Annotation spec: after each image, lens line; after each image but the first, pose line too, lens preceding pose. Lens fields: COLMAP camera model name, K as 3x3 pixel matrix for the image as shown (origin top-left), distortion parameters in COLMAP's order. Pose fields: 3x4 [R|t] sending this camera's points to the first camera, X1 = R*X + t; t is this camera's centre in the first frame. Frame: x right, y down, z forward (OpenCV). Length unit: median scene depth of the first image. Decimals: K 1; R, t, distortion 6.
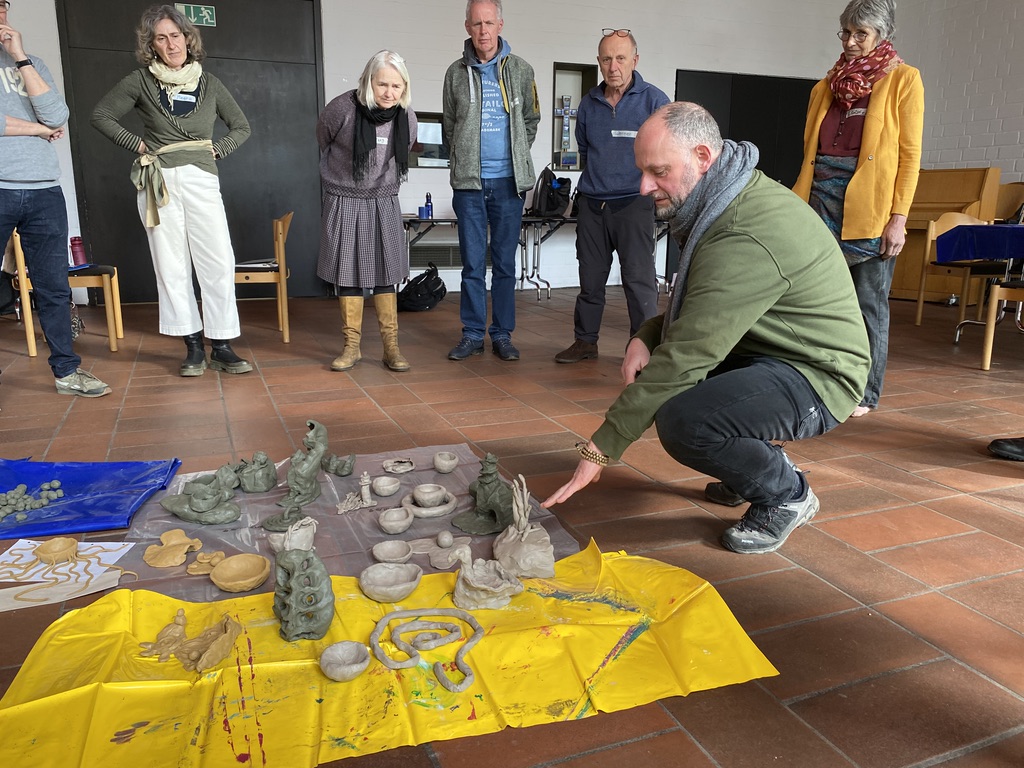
lens RADIAL K [[785.8, 0, 512.0], [0, 785.8, 384.0], [0, 0, 1]] dist [-0.008352, -0.004950]
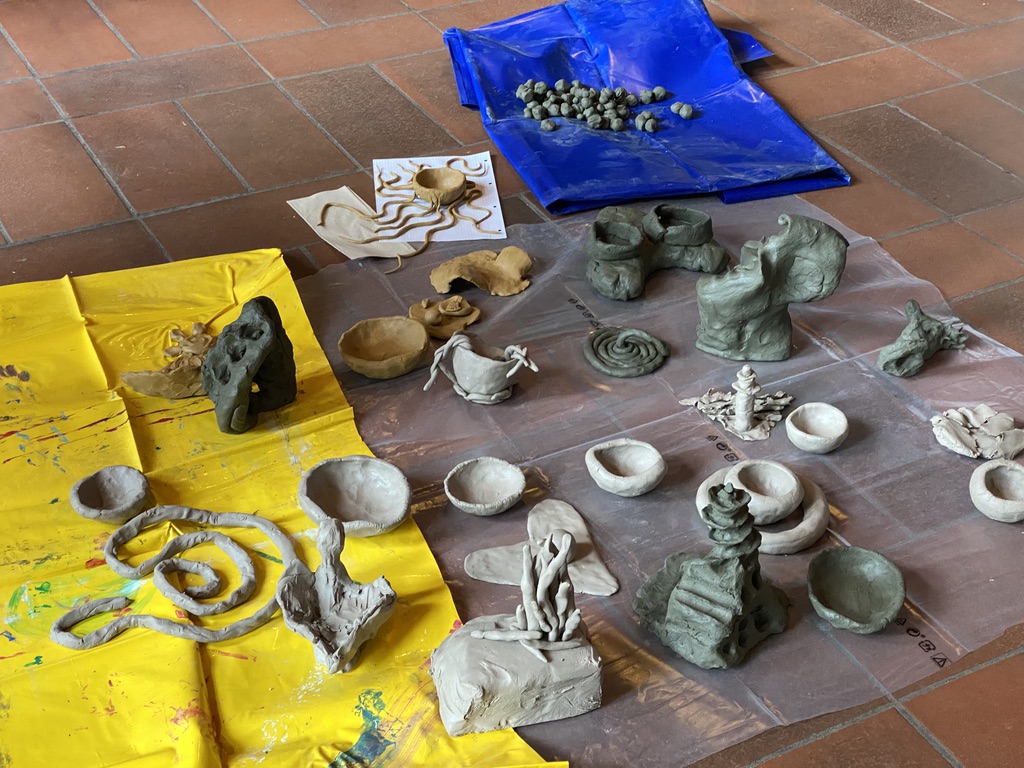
lens RADIAL K [[1552.4, 0, 512.0], [0, 1552.4, 384.0], [0, 0, 1]] dist [0.085256, 0.032031]
pose [[0.113688, 0.563922, -0.817965, 0.781430], [-0.240758, 0.814401, 0.528002, -0.461756], [0.963904, 0.136904, 0.228356, 0.914272]]
